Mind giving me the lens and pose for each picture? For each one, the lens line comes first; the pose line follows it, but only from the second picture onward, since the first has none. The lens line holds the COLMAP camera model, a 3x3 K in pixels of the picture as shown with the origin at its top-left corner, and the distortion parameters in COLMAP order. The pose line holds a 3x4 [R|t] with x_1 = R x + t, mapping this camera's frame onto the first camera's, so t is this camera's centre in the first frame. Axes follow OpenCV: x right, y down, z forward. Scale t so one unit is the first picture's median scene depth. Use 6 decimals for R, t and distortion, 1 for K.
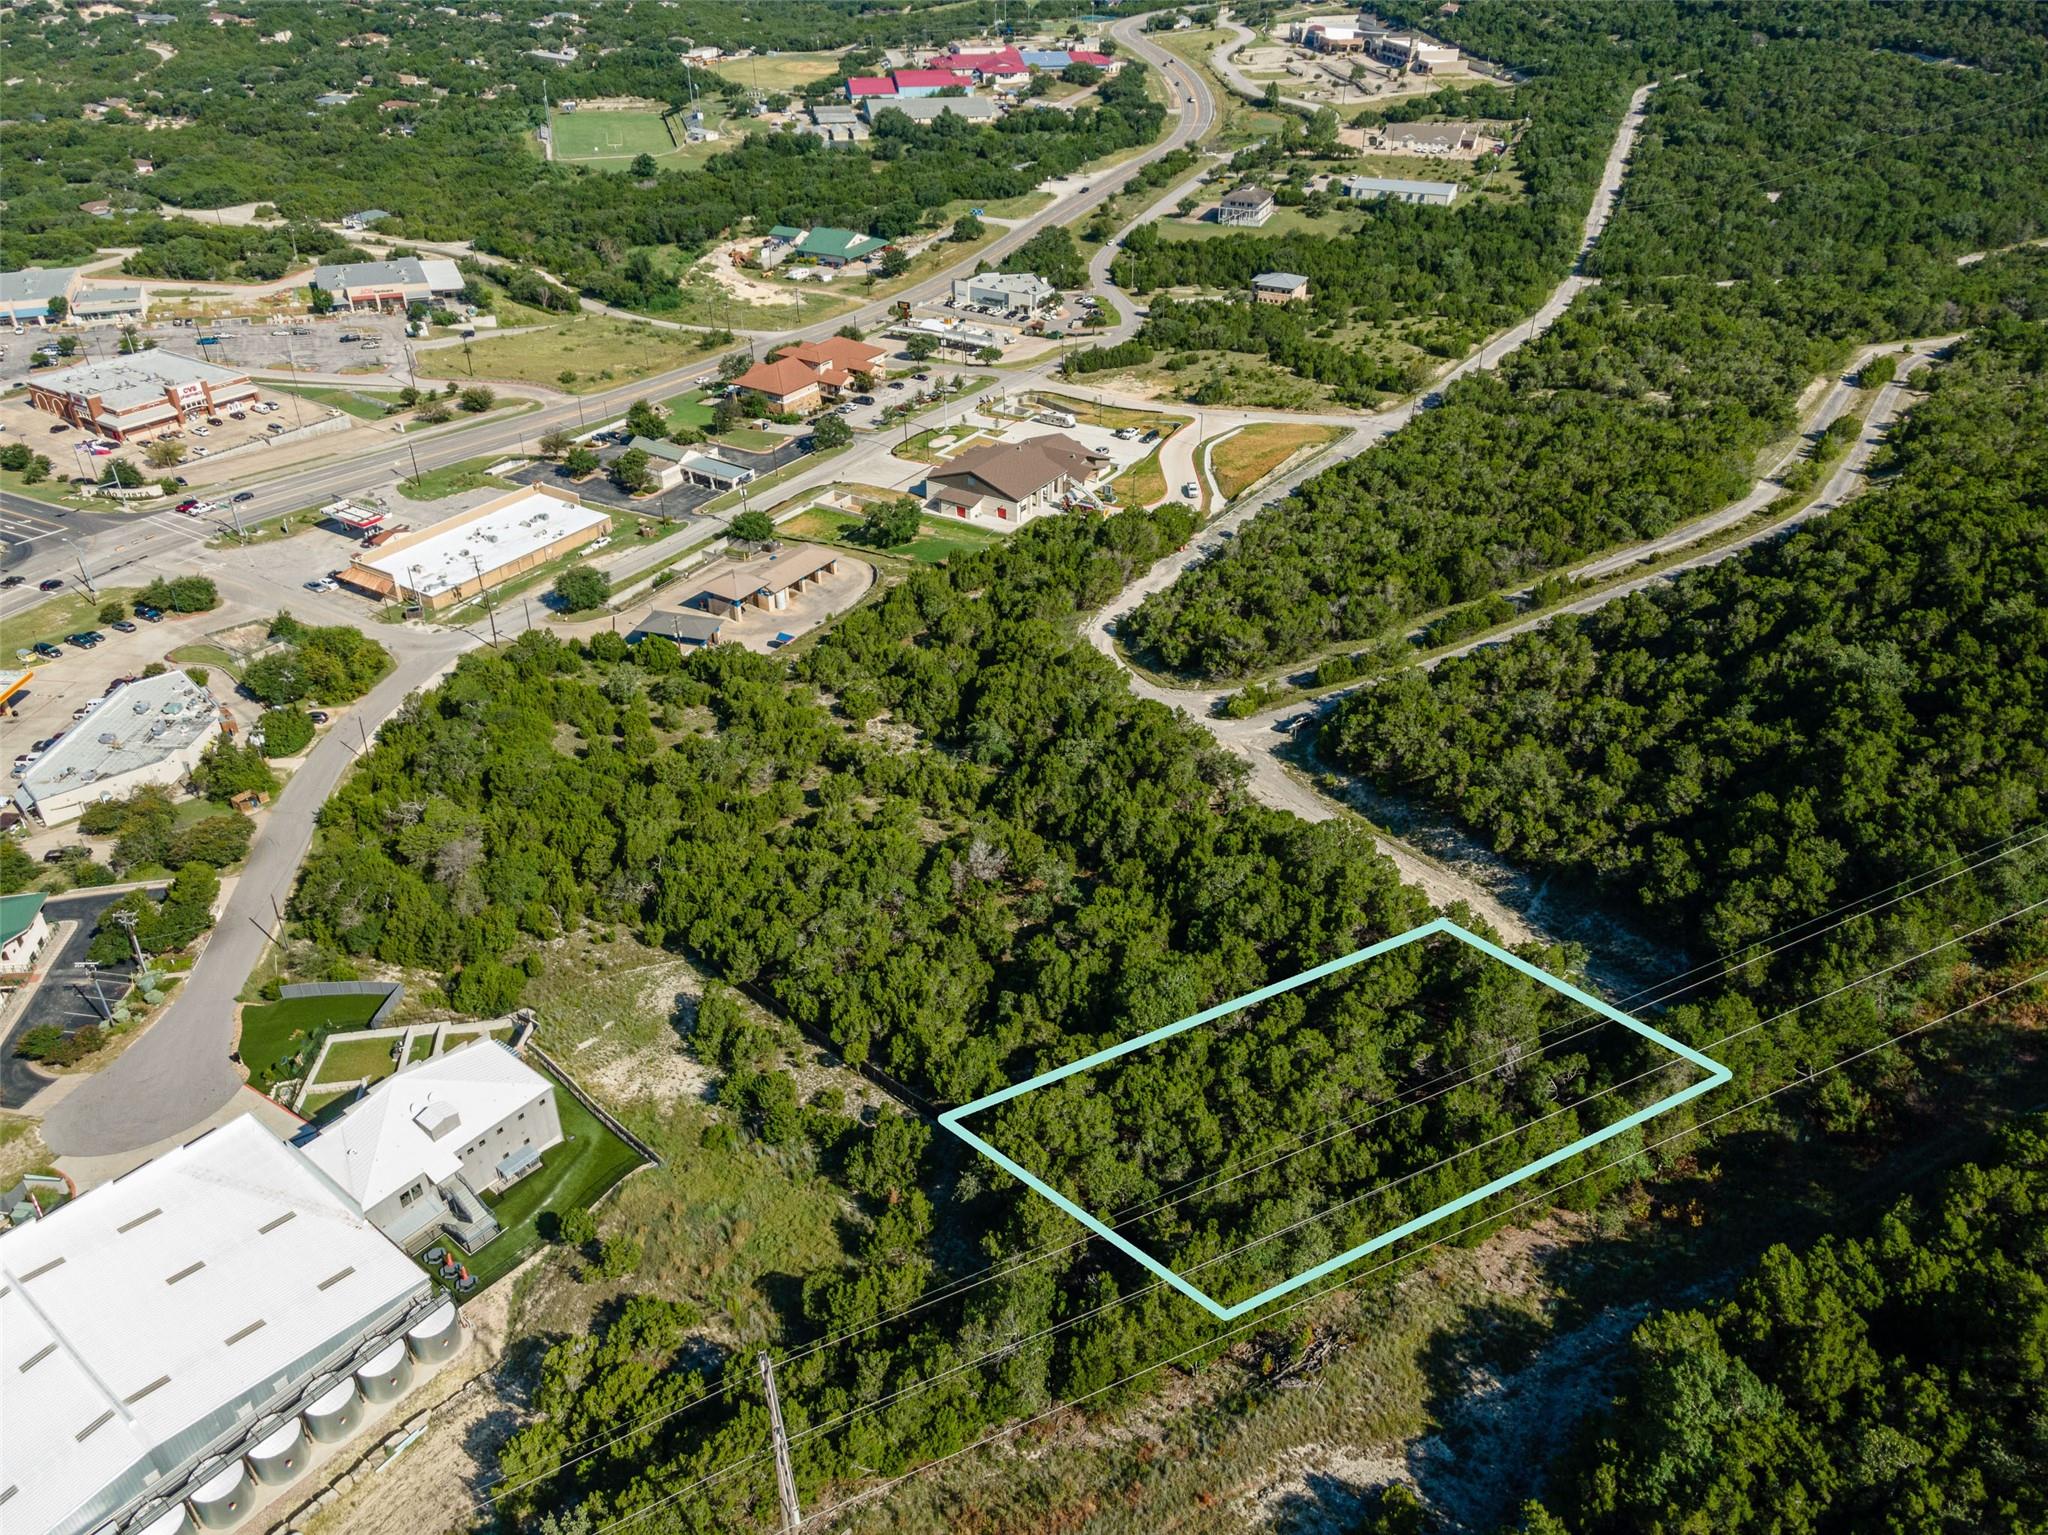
lens RADIAL K [[1477.4, 0, 1018.3], [0, 1477.4, 768.1], [0, 0, 1]] dist [0.041637, 0.026950]
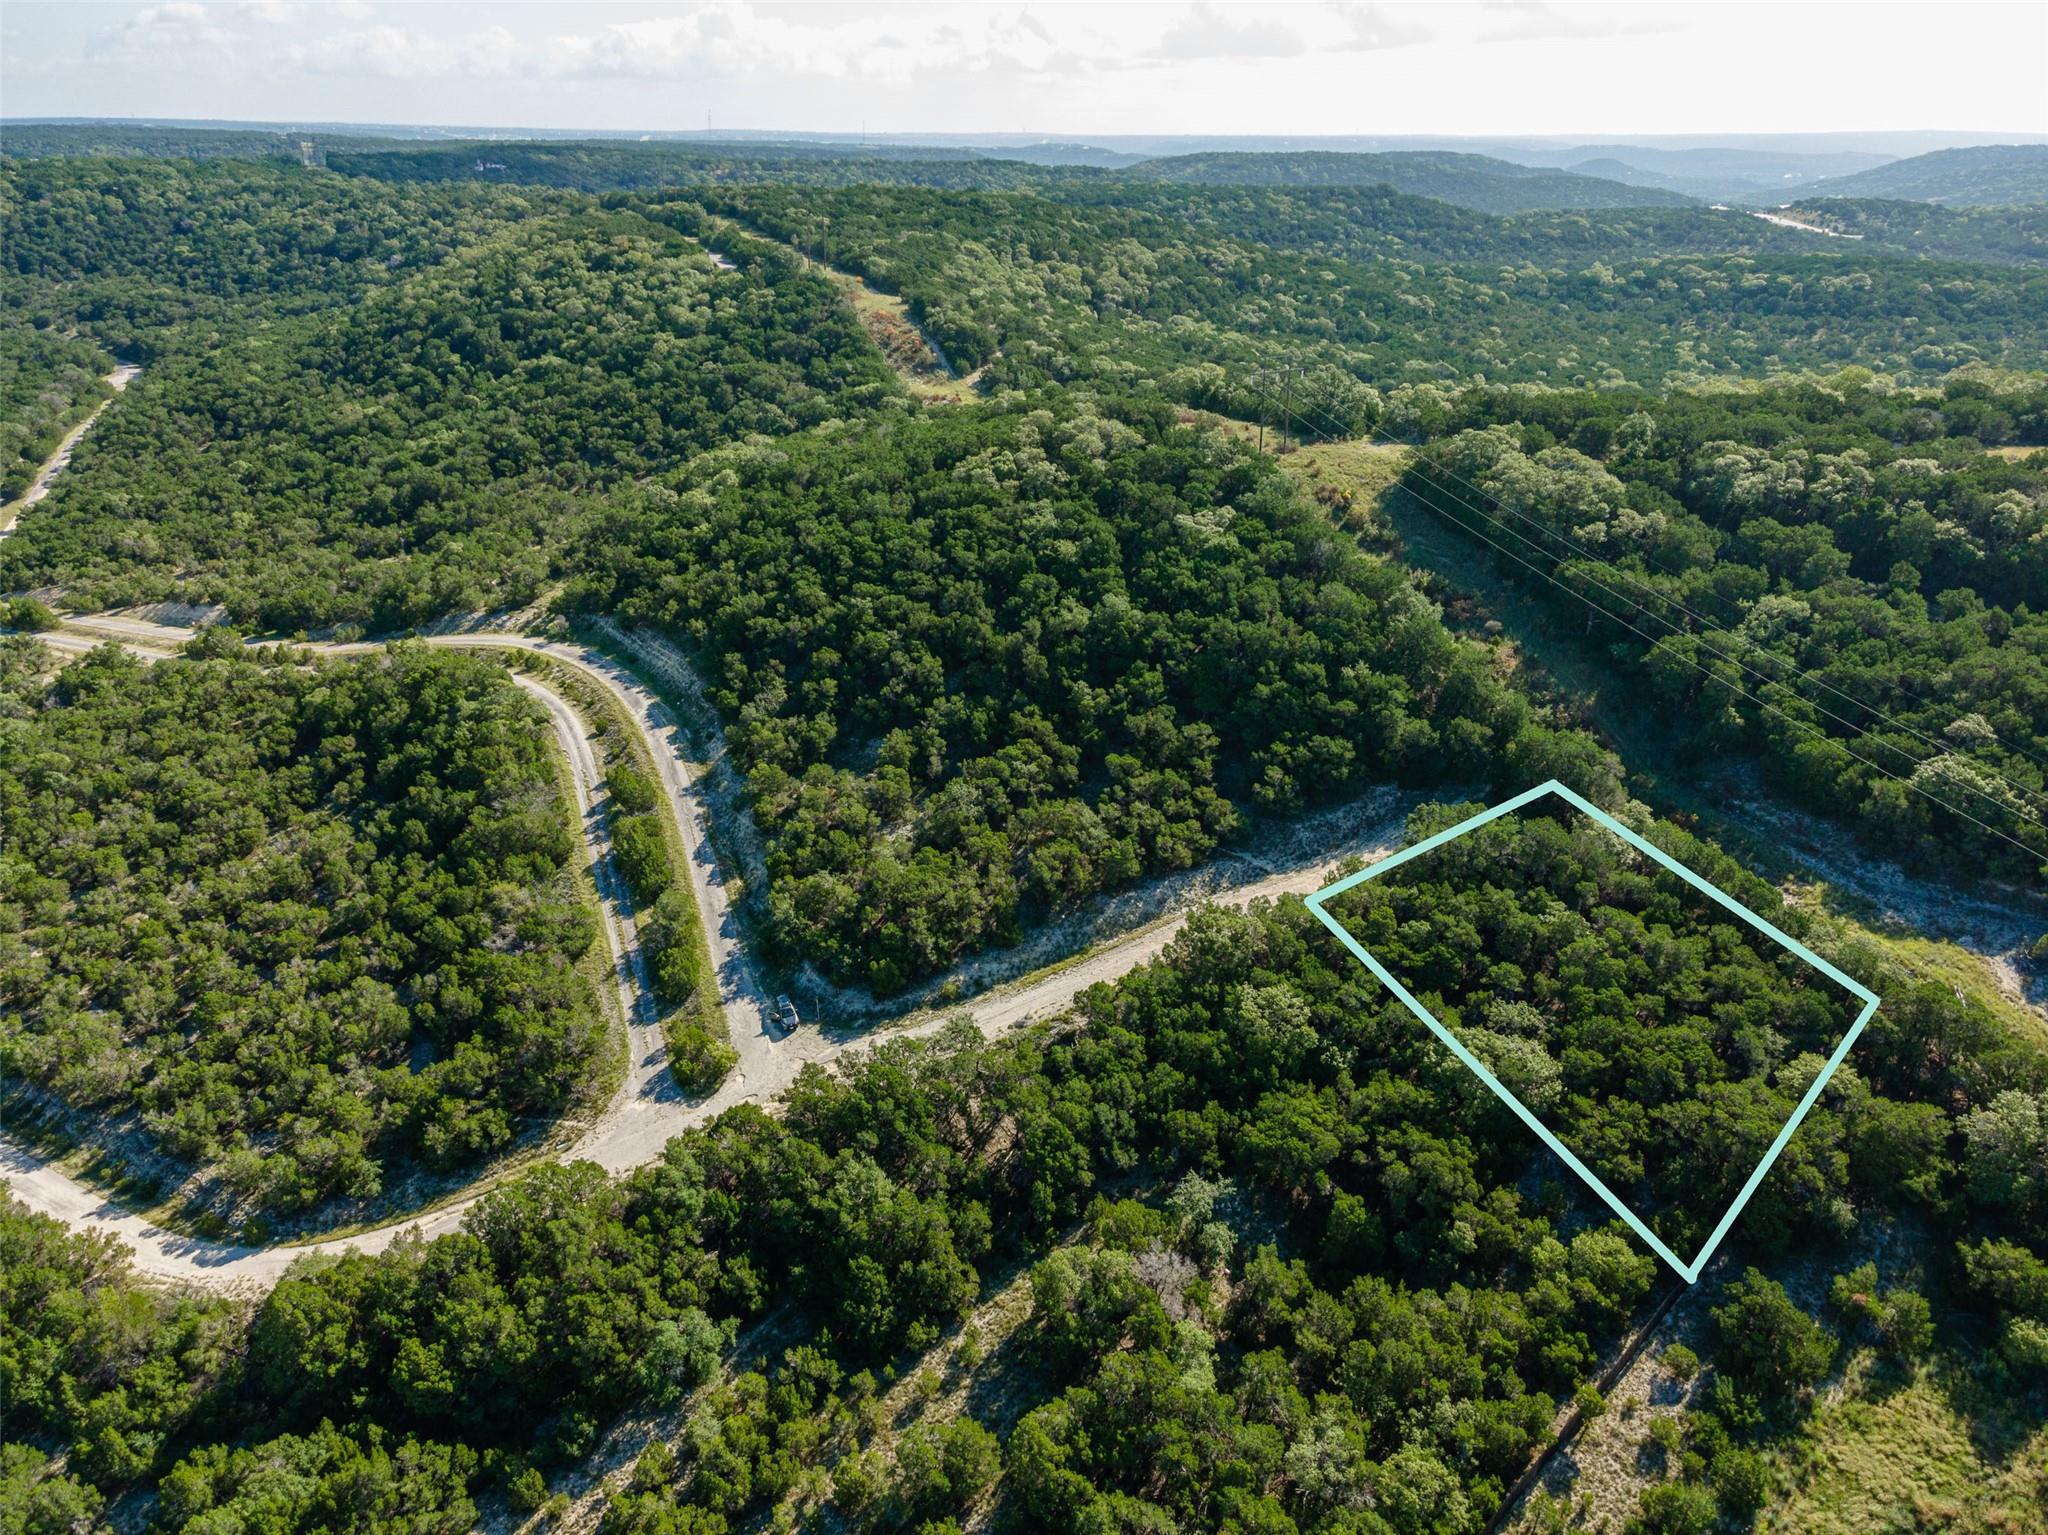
lens RADIAL K [[1477.4, 0, 1018.3], [0, 1477.4, 768.1], [0, 0, 1]] dist [0.041637, 0.026950]
pose [[-0.018704, -0.405553, 0.913880, -0.193691], [0.535173, 0.768013, 0.351775, -0.137560], [-0.844535, 0.495663, 0.202676, 0.269086]]
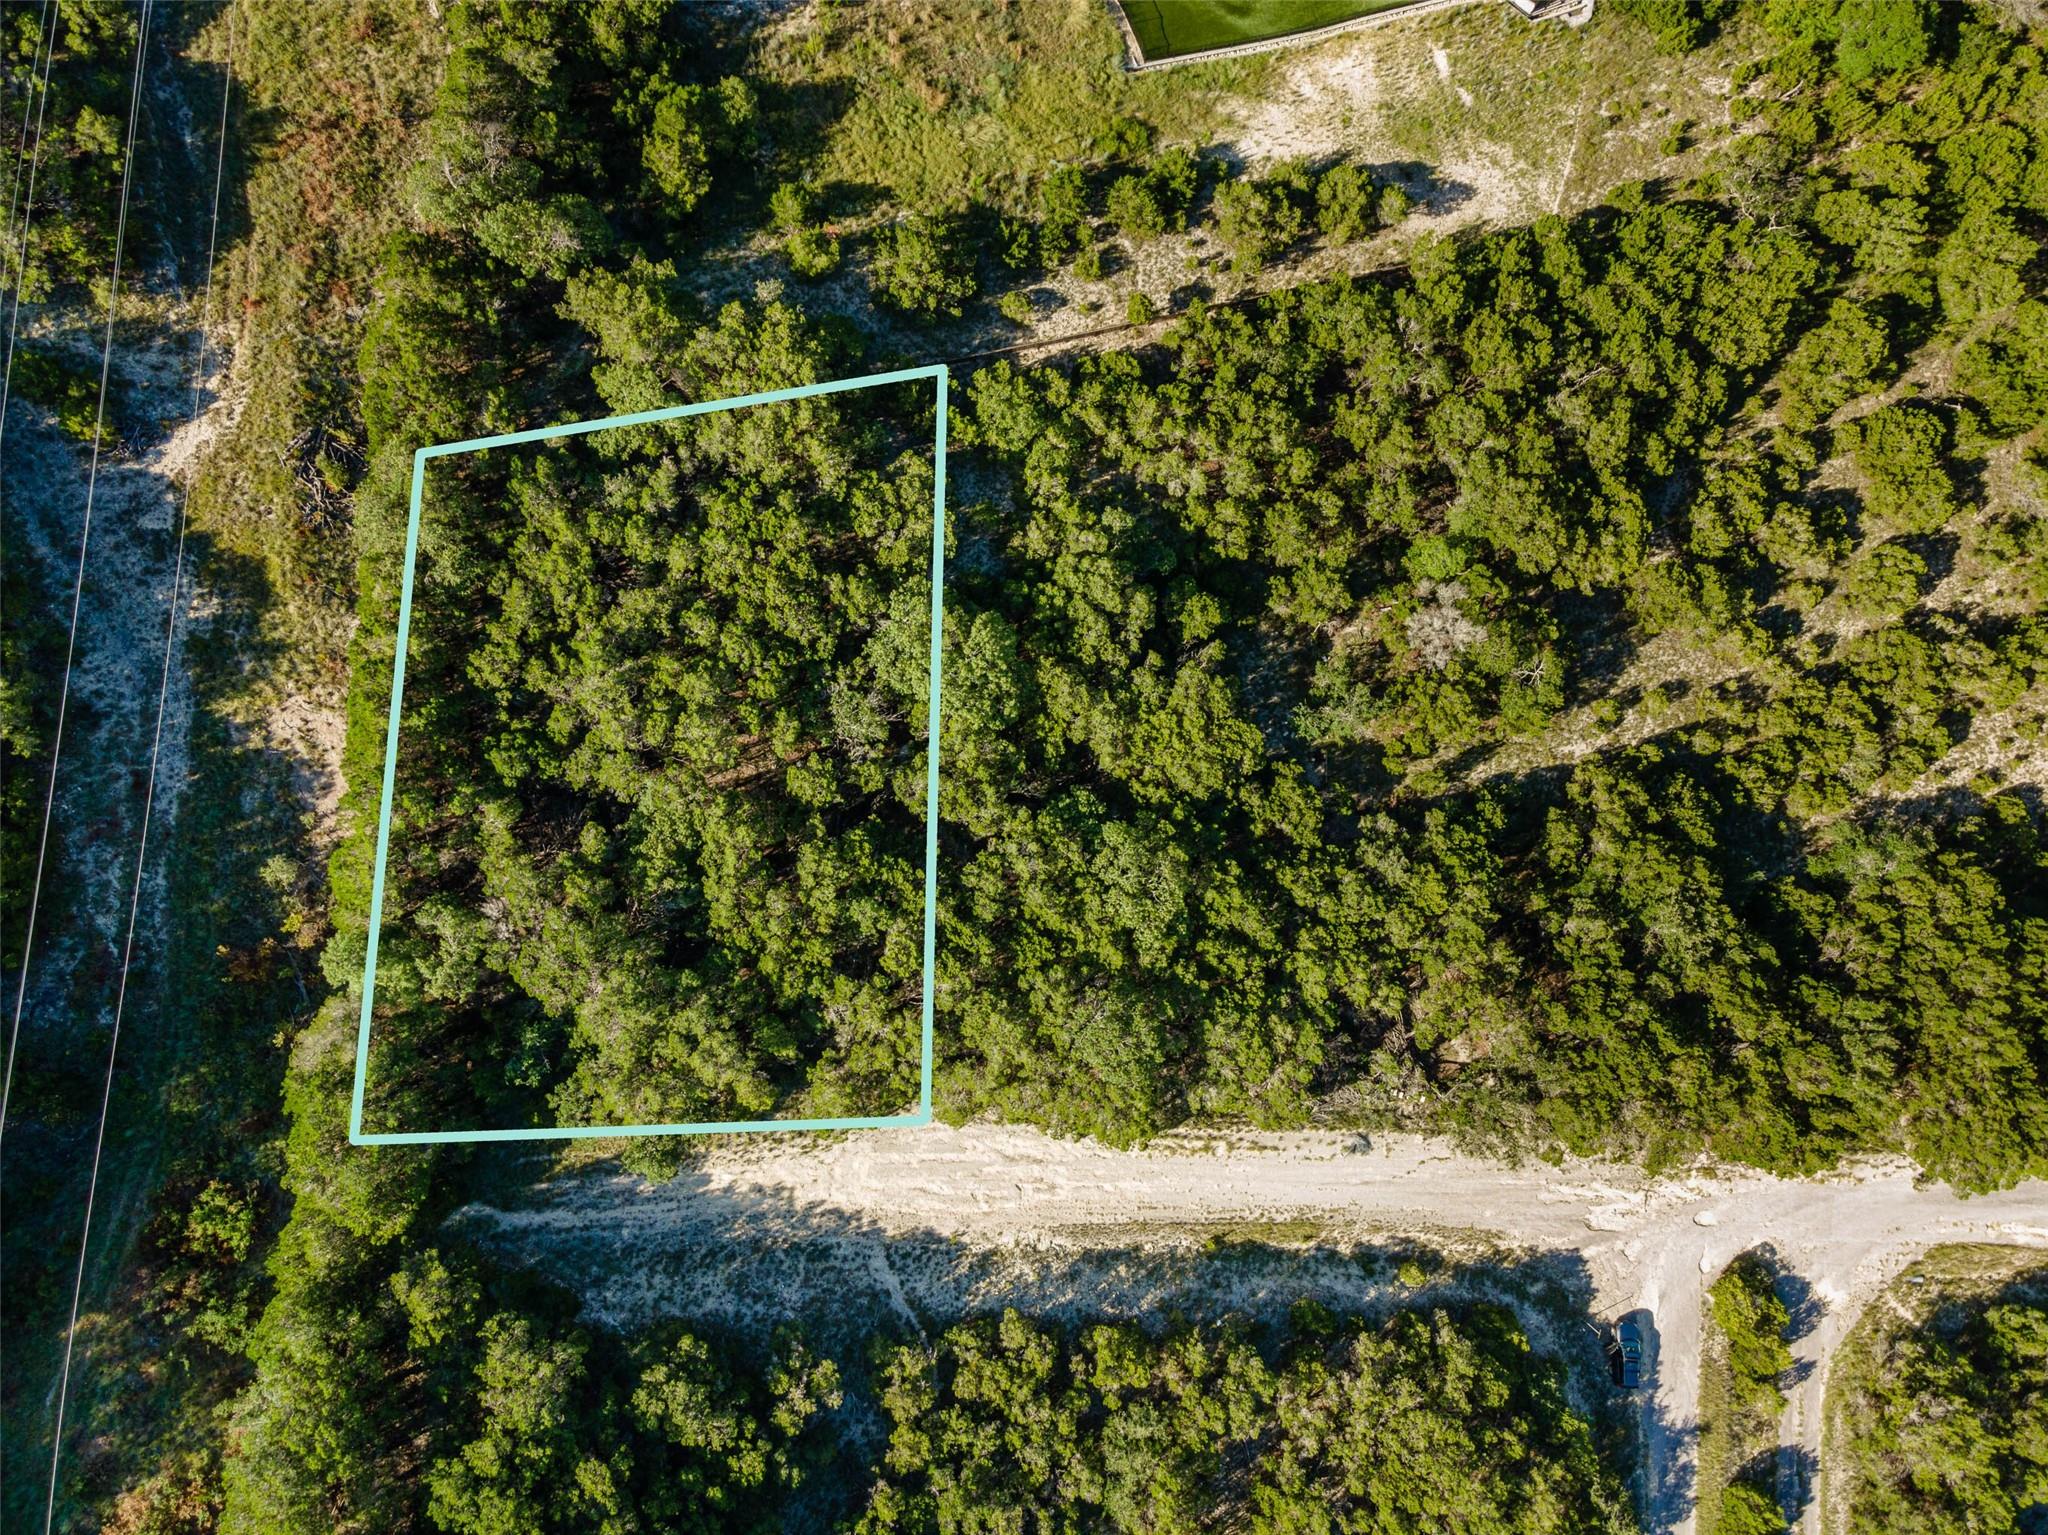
lens RADIAL K [[1453.5, 0, 1021.2], [0, 1453.5, 747.1], [0, 0, 1]] dist [0.045380, 0.000135]
pose [[-0.430134, 0.902732, 0.007701, 0.031781], [-0.487324, -0.239364, 0.839774, -0.130404], [0.759935, 0.357463, 0.542881, 0.182440]]
